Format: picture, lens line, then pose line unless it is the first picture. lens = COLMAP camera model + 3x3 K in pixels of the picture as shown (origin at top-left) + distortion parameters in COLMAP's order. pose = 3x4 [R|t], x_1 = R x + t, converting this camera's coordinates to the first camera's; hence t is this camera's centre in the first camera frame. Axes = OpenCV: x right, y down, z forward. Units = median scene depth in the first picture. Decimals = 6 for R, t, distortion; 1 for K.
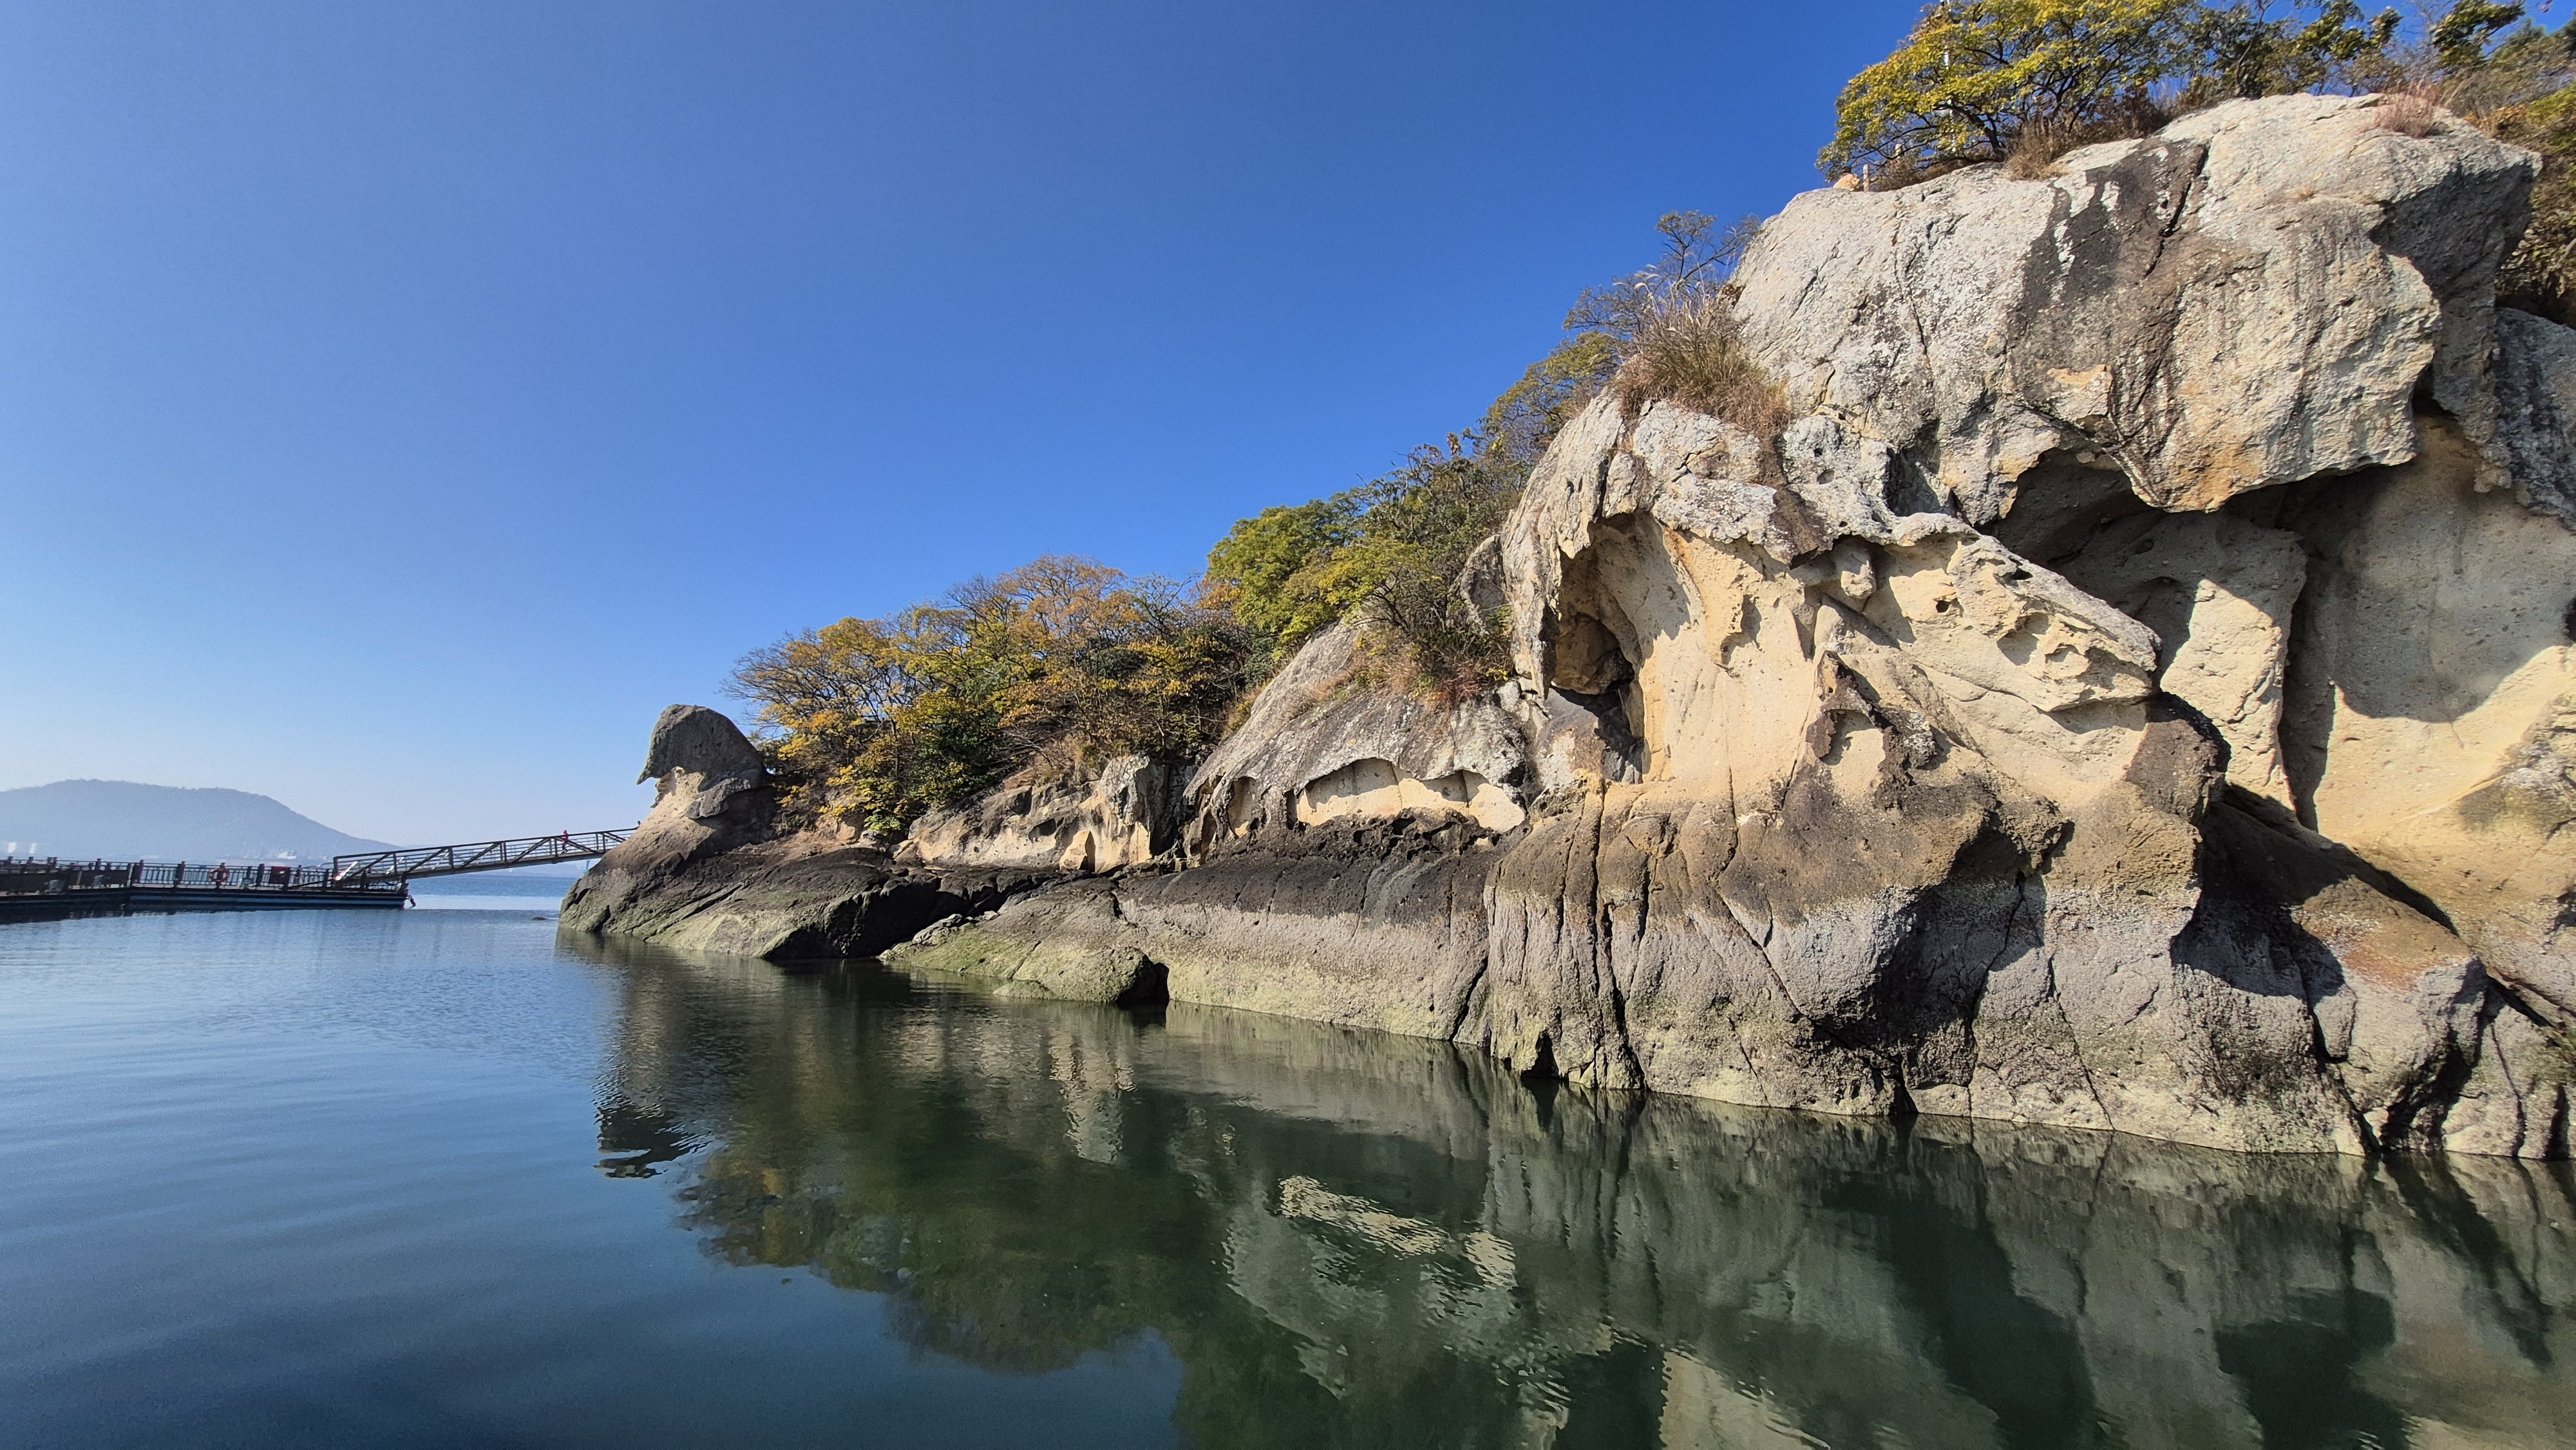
lens RADIAL K [[1004.7, 0, 1279.0], [0, 1004.7, 723.1], [0, 0, 1]] dist [0.000012, -0.000721]
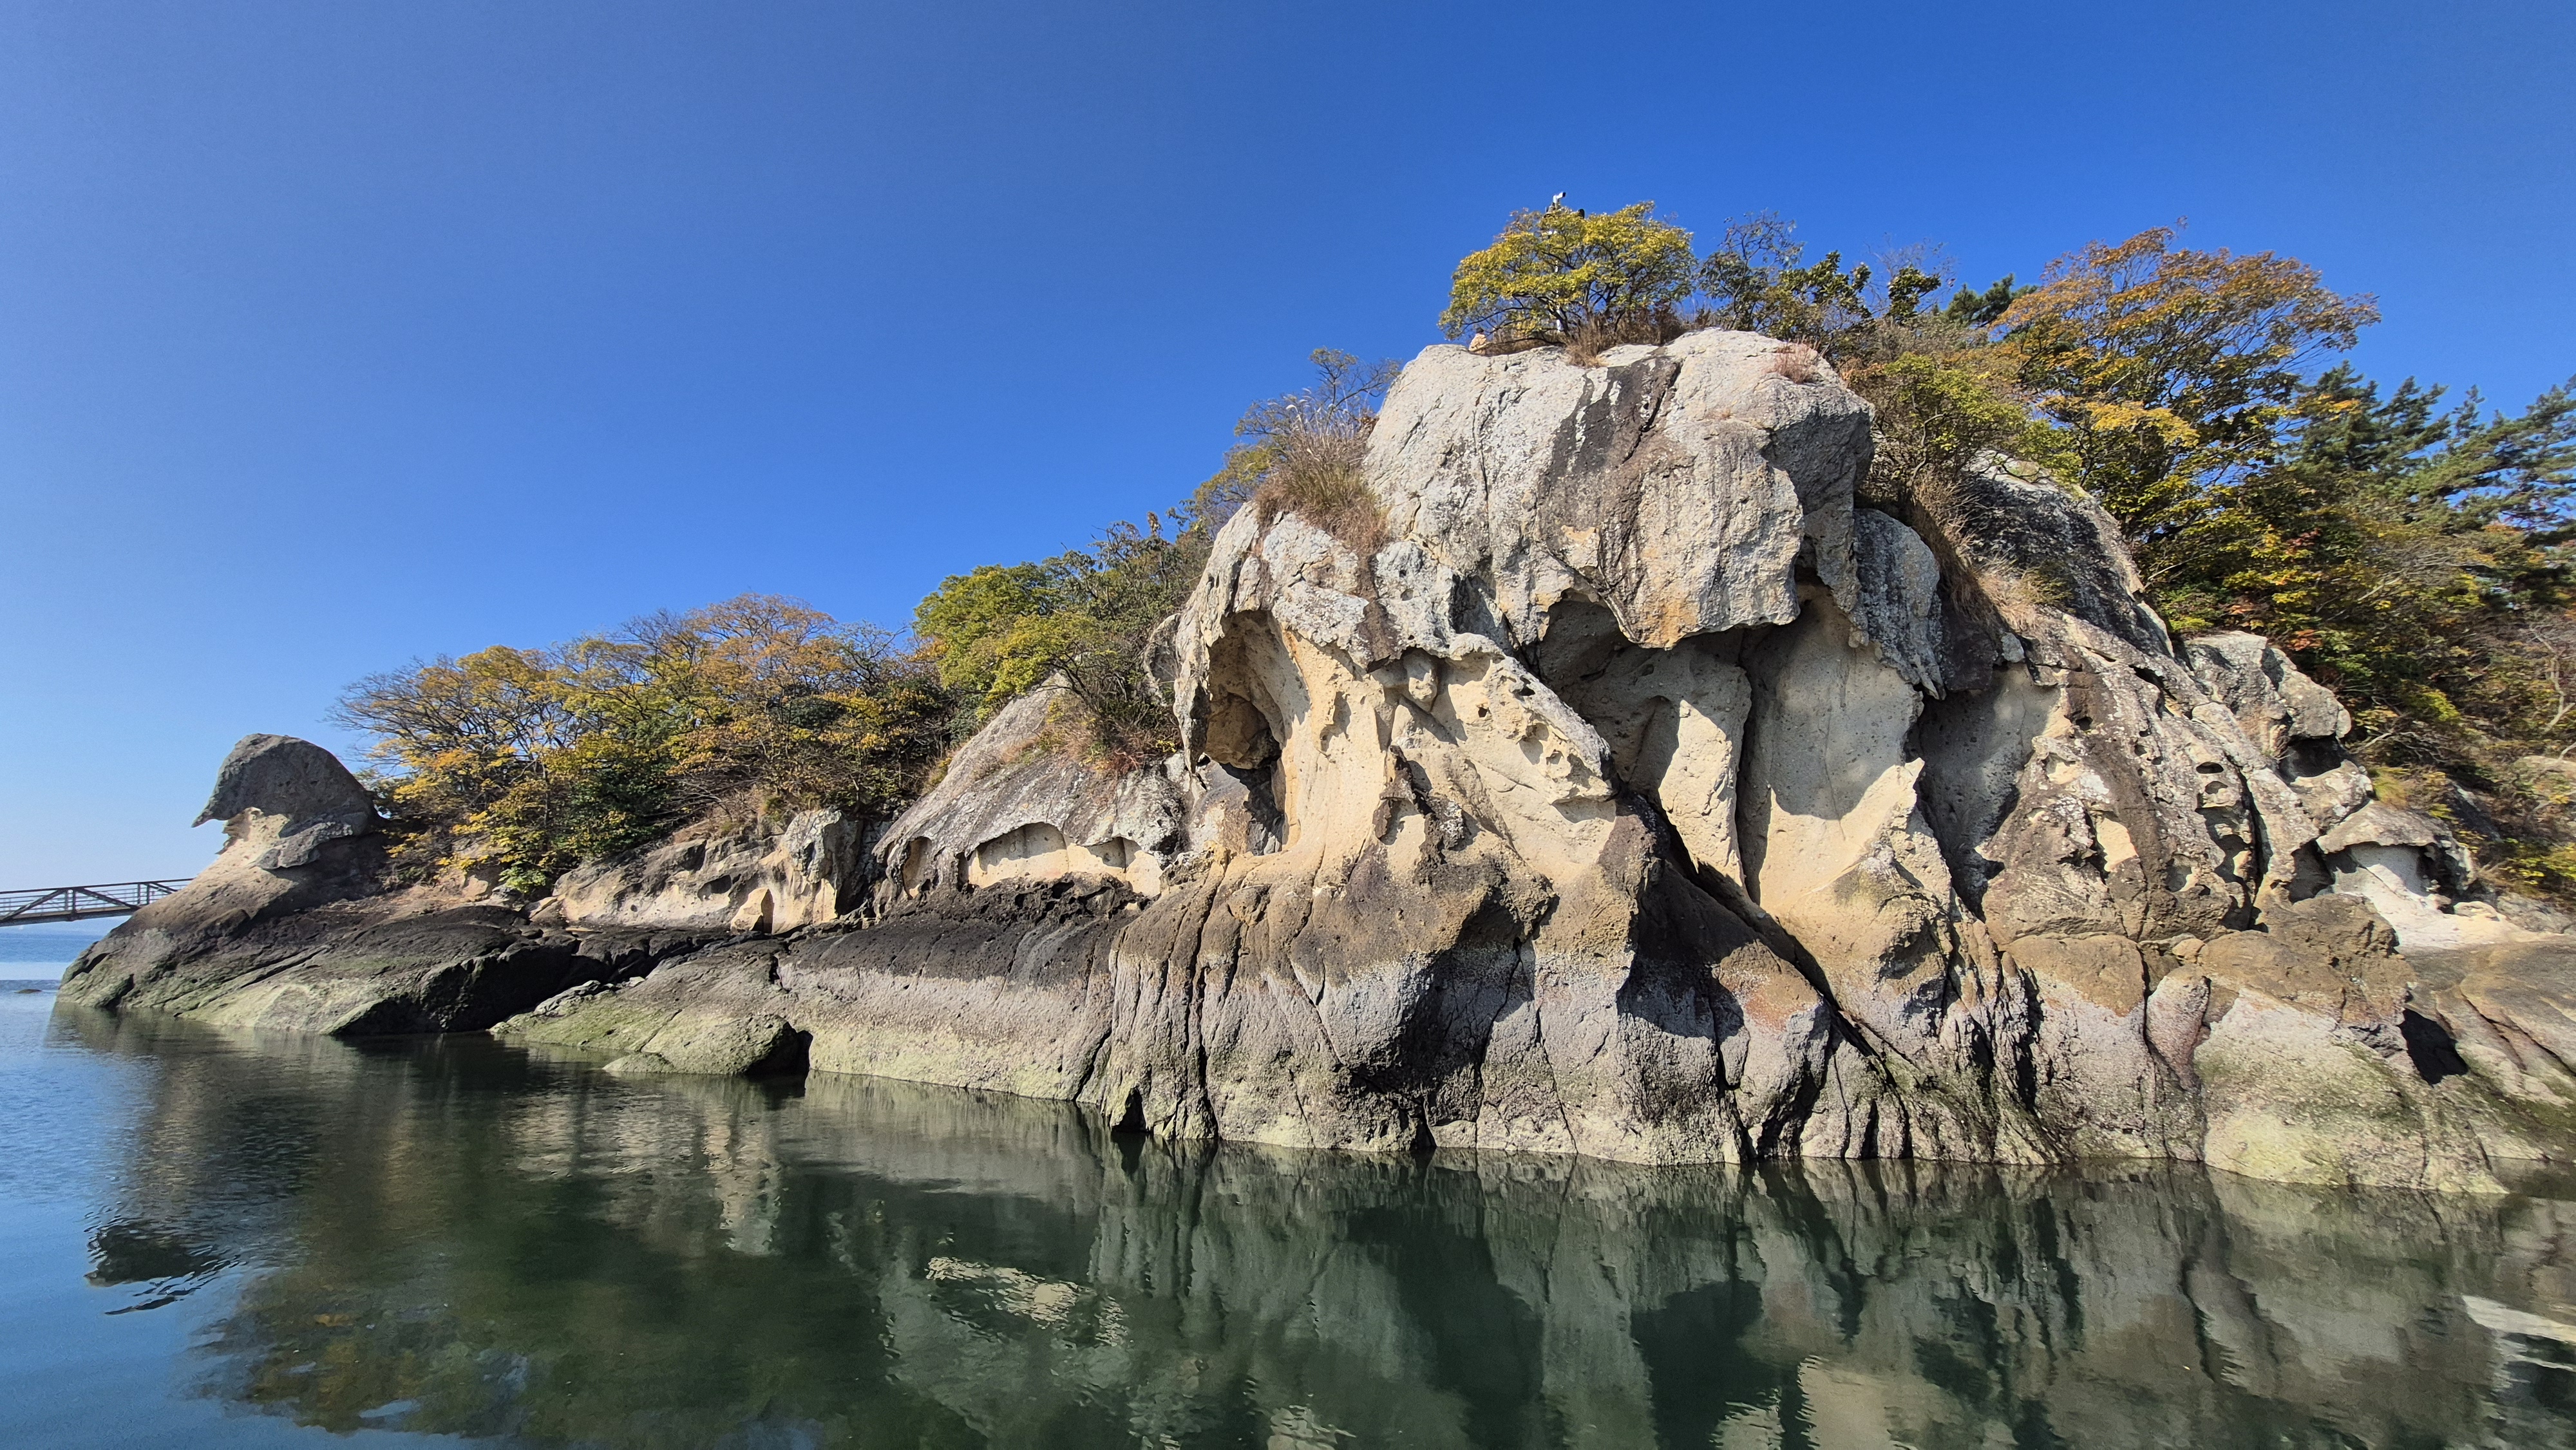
lens RADIAL K [[1004.7, 0, 1279.0], [0, 1004.7, 723.1], [0, 0, 1]] dist [0.000012, -0.000721]
pose [[0.971235, 0.046421, 0.233556, 0.132847], [-0.033618, 0.997721, -0.058503, -0.022911], [-0.235739, 0.048969, 0.970582, -0.091092]]
